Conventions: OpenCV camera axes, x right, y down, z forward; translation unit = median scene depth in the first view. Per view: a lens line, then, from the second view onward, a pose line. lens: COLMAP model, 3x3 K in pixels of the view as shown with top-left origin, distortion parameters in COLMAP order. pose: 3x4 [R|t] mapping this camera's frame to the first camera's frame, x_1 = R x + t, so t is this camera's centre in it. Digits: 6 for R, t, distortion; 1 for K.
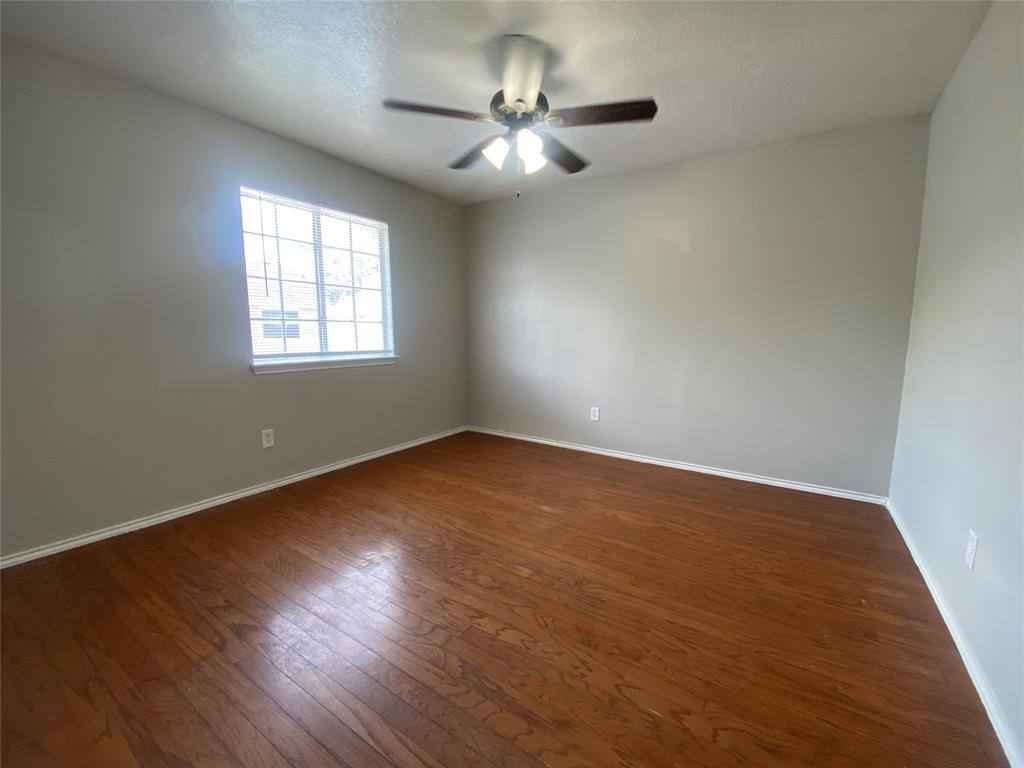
lens RADIAL K [[416.8, 0, 513.8], [0, 416.8, 386.8], [0, 0, 1]] dist [0.038563, -0.028295]
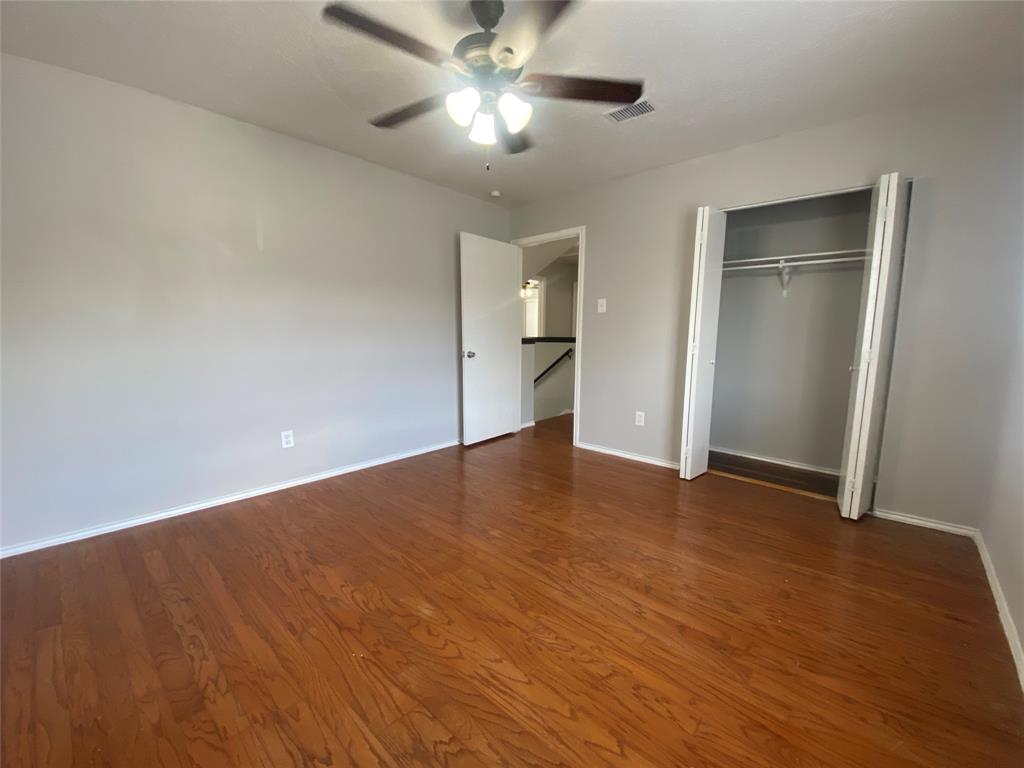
lens RADIAL K [[416.8, 0, 513.8], [0, 416.8, 386.8], [0, 0, 1]] dist [0.038563, -0.028295]
pose [[-0.988729, -0.033022, 0.146028, -0.148284], [0.006016, 0.965821, 0.259139, -0.217164], [-0.149594, 0.257096, -0.954737, 1.604460]]
